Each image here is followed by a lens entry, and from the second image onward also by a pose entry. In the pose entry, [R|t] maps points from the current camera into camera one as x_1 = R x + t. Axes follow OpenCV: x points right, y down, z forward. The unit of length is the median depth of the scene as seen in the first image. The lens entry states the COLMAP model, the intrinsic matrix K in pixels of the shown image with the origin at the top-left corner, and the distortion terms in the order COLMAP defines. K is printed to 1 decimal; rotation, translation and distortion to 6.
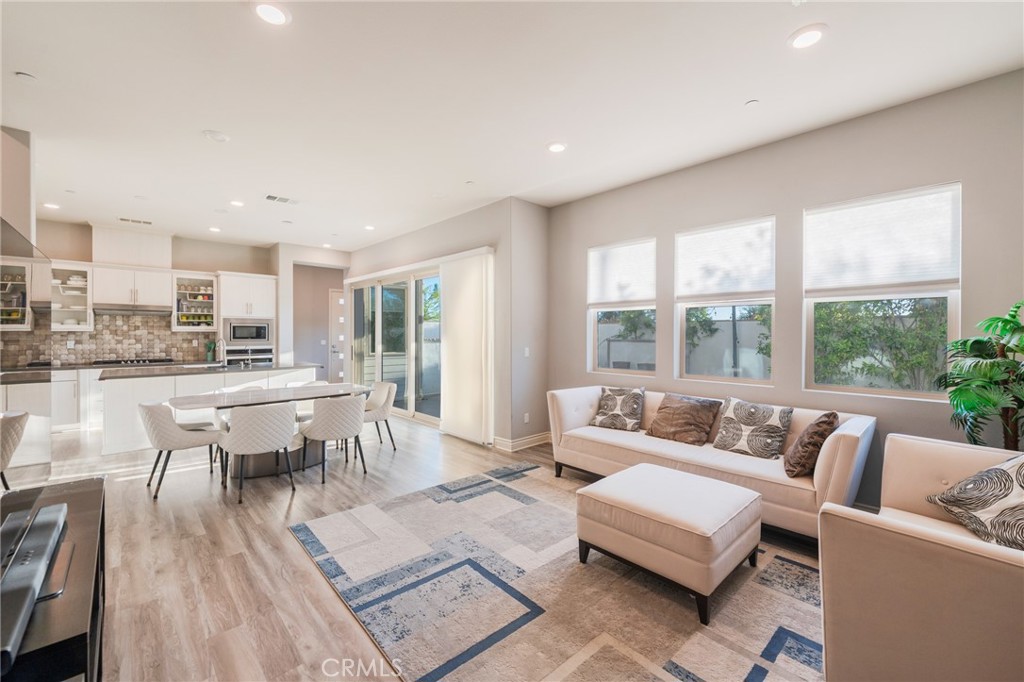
lens RADIAL K [[416.5, 0, 514.9], [0, 416.5, 334.0], [0, 0, 1]] dist [-0.001933, 0.000050]
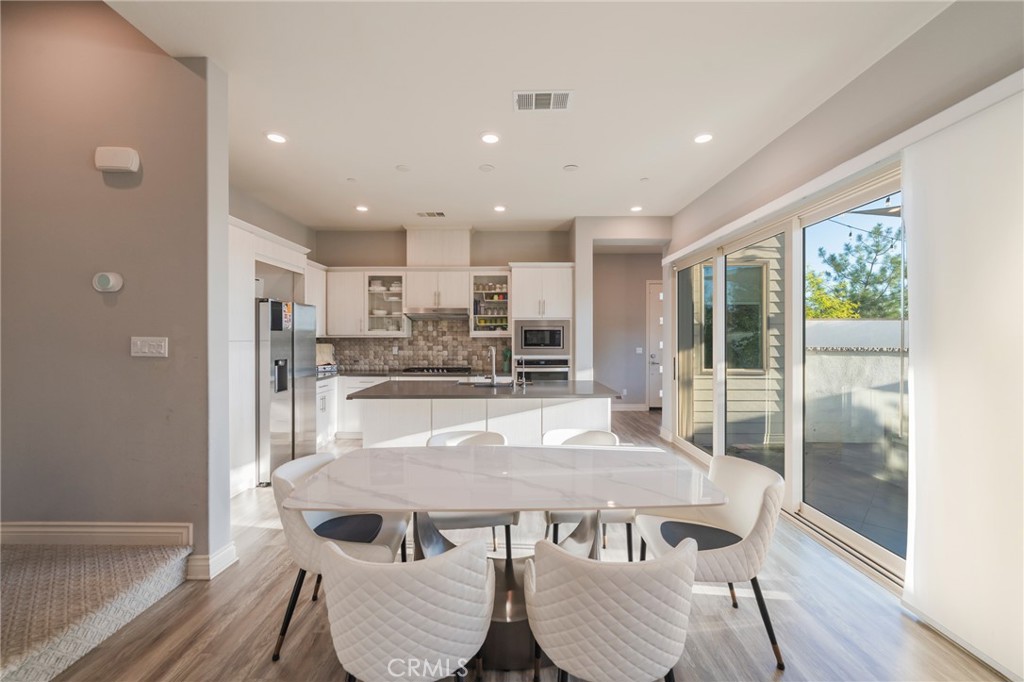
lens RADIAL K [[416.5, 0, 509.8], [0, 416.5, 335.8], [0, 0, 1]] dist [-0.001933, 0.000050]
pose [[0.720325, -0.005766, -0.693613, -0.148781], [-0.000001, 0.999965, -0.008314, -0.001684], [0.693637, 0.005989, 0.720300, 0.417370]]
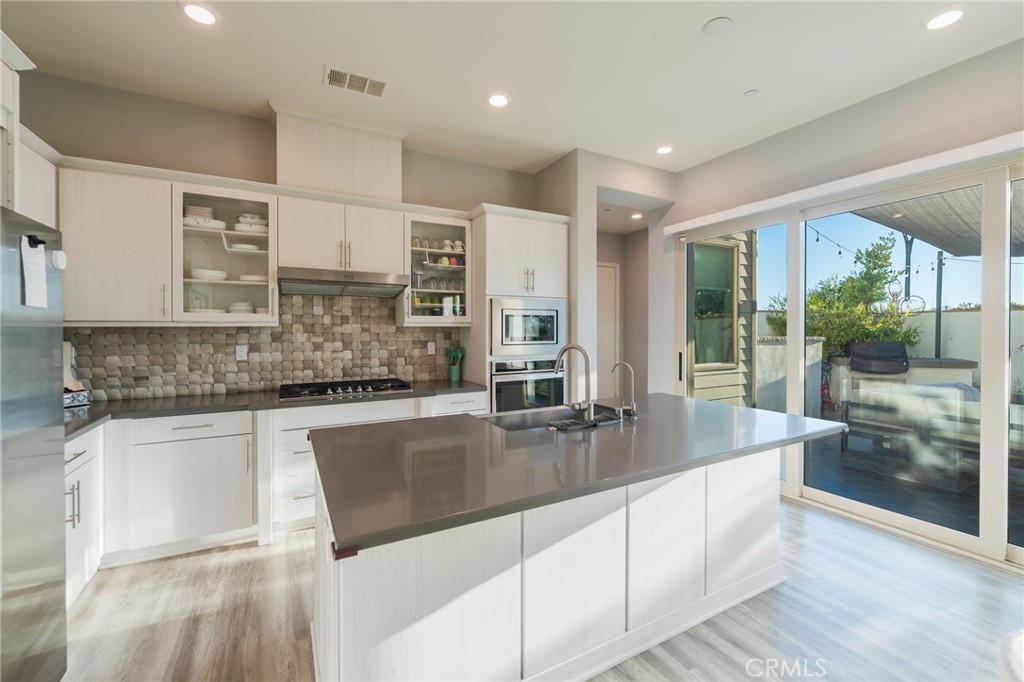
lens RADIAL K [[416.5, 0, 507.0], [0, 416.5, 331.7], [0, 0, 1]] dist [-0.001933, 0.000050]
pose [[0.966258, -0.000730, -0.257574, -0.563474], [0.002263, 0.999981, 0.005658, -0.002315], [0.257565, -0.006050, 0.966242, 0.533959]]
